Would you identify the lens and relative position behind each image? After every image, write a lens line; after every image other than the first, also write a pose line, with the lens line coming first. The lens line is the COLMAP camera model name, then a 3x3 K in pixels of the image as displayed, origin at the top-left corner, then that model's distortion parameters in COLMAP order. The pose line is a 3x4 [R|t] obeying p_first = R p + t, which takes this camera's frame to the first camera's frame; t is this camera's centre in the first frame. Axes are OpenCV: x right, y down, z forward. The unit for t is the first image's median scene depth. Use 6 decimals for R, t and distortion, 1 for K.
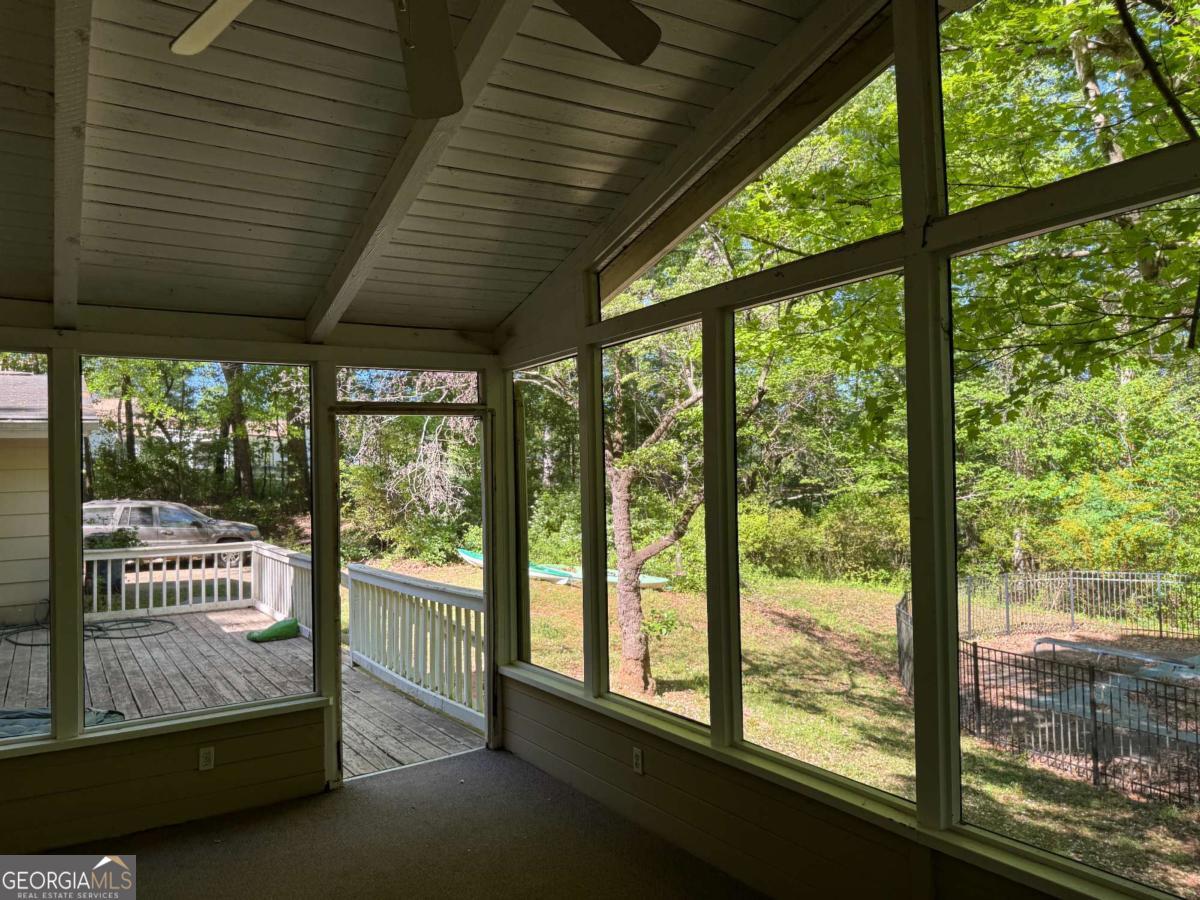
lens RADIAL K [[851.0, 0, 601.1], [0, 851.0, 449.2], [0, 0, 1]] dist [0.001268, -0.005558]
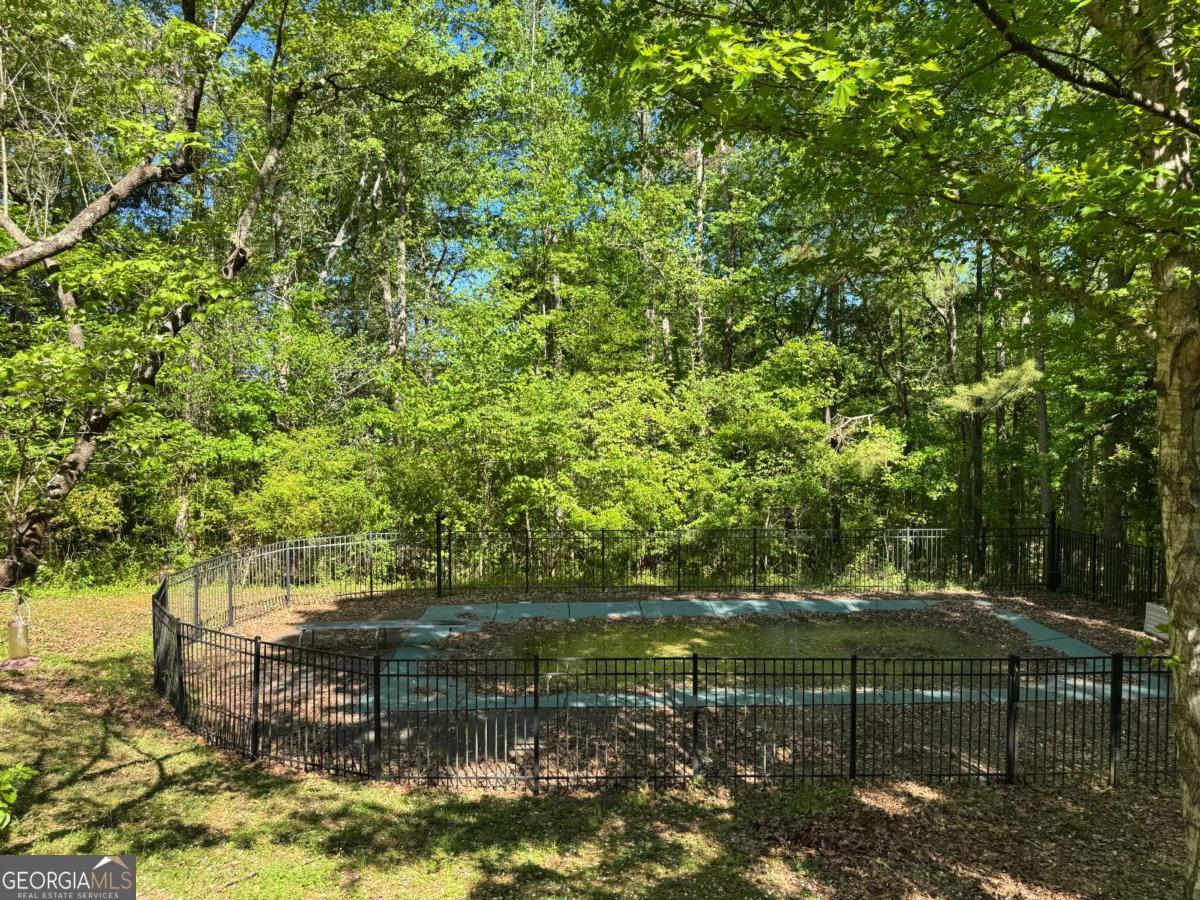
lens RADIAL K [[851.0, 0, 599.9], [0, 851.0, 447.9], [0, 0, 1]] dist [0.001268, -0.005558]
pose [[0.487746, -0.013404, 0.872883, -0.069247], [-0.025113, 0.999253, 0.029377, 0.011422], [-0.872625, -0.036249, 0.487045, 0.291169]]
